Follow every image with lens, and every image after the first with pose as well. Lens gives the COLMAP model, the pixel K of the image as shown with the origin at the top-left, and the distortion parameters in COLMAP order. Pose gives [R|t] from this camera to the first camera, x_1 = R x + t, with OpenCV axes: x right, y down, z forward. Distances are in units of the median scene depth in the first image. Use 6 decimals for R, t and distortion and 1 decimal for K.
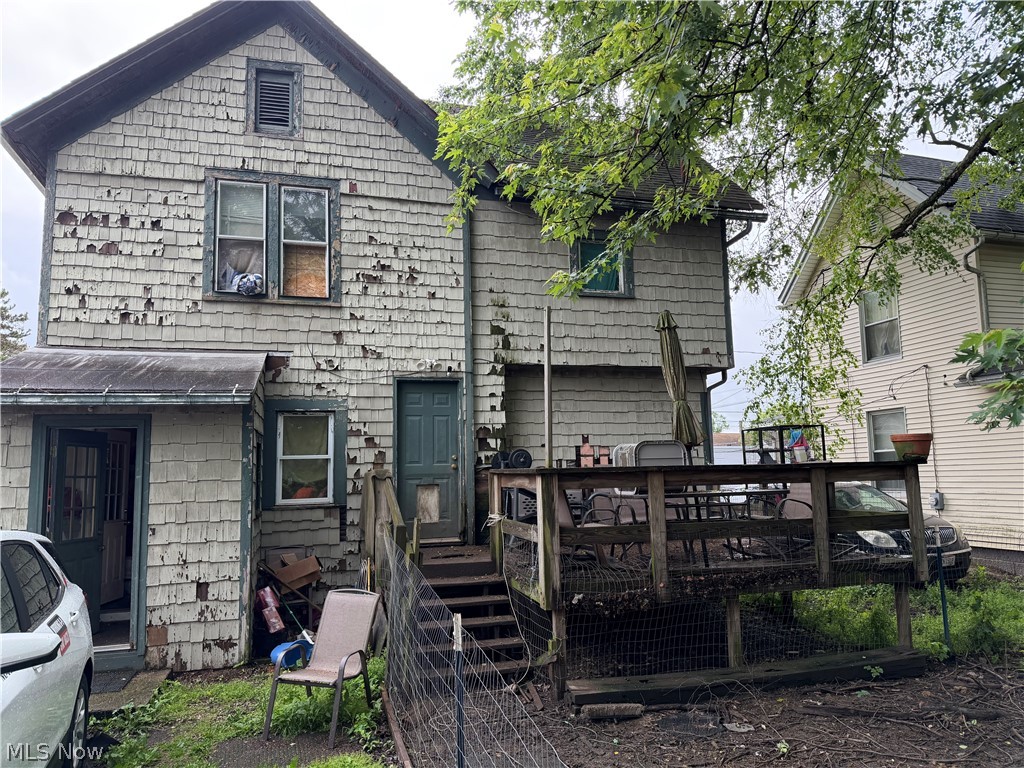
lens RADIAL K [[710.7, 0, 512.0], [0, 710.7, 384.0], [0, 0, 1]] dist [0.061406, -0.074121]
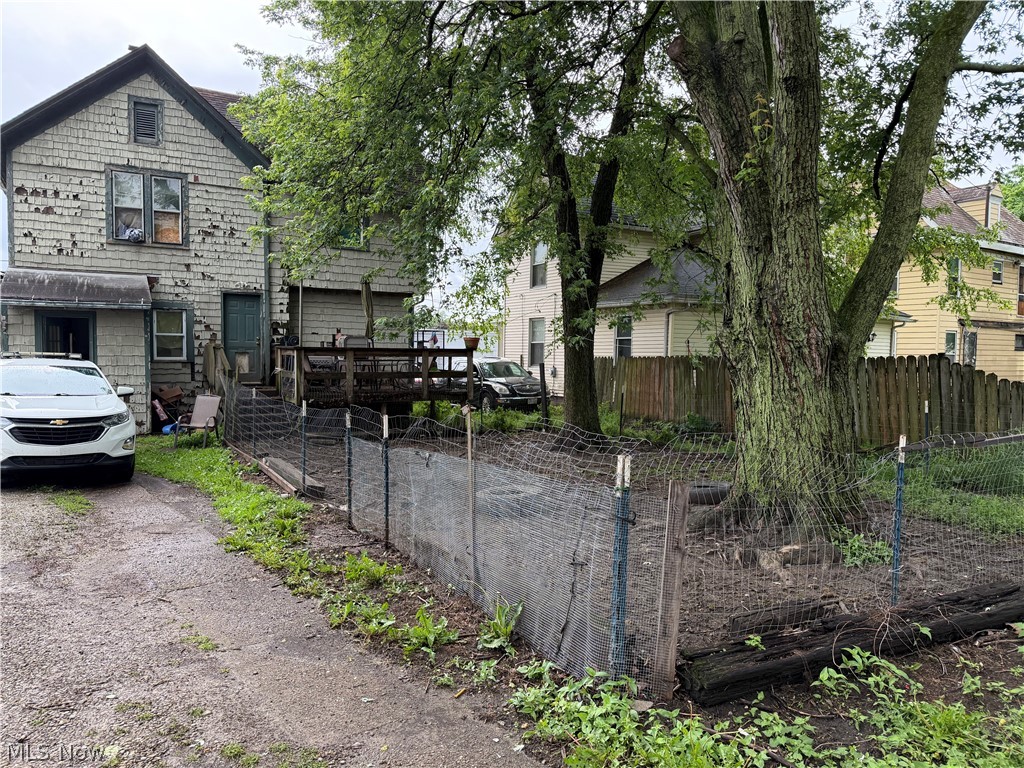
lens RADIAL K [[710.7, 0, 512.0], [0, 710.7, 384.0], [0, 0, 1]] dist [0.061406, -0.074121]
pose [[0.967252, 0.025080, 0.252575, 0.091154], [-0.067319, 0.984817, 0.160014, -0.121552], [-0.244727, -0.171777, 0.954254, -0.952051]]
